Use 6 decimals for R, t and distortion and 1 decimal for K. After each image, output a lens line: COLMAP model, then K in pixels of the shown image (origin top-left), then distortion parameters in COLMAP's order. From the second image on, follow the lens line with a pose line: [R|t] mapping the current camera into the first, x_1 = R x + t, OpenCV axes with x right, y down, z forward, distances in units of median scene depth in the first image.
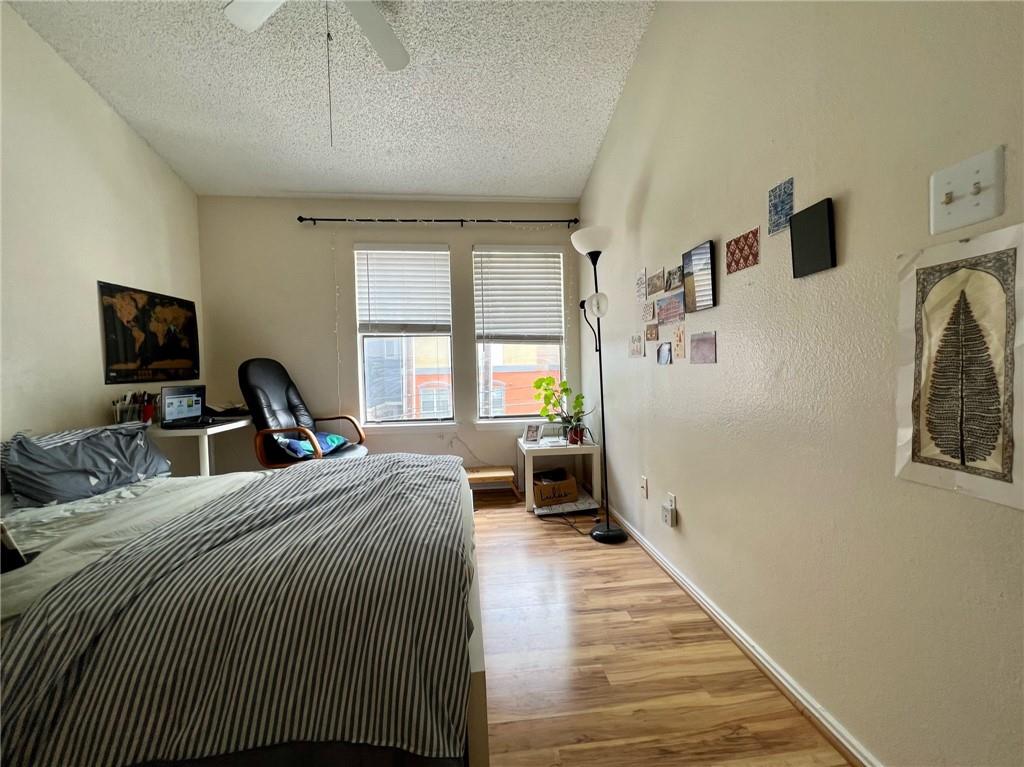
lens RADIAL K [[411.2, 0, 511.5], [0, 411.2, 384.5], [0, 0, 1]] dist [-0.001186, 0.000456]
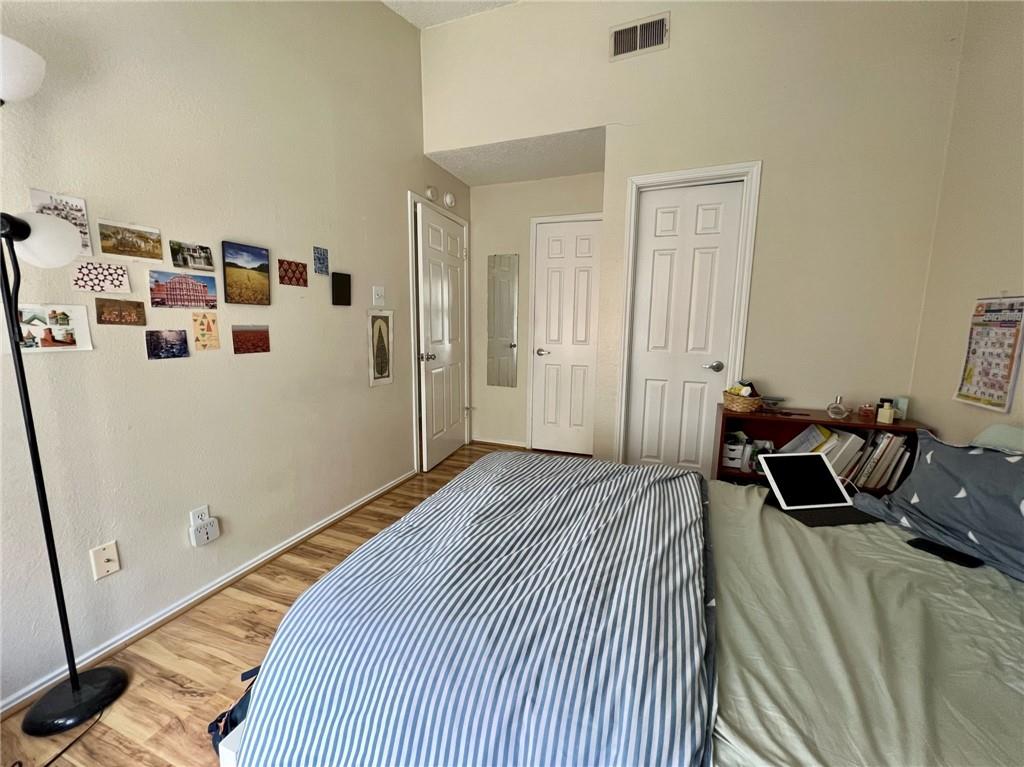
lens RADIAL K [[411.2, 0, 510.6], [0, 411.2, 385.5], [0, 0, 1]] dist [-0.001186, 0.000456]
pose [[-0.893576, -0.064307, 0.444282, -0.769366], [0.017460, 0.983959, 0.177540, -0.177440], [-0.448572, 0.166403, -0.878119, 1.966930]]
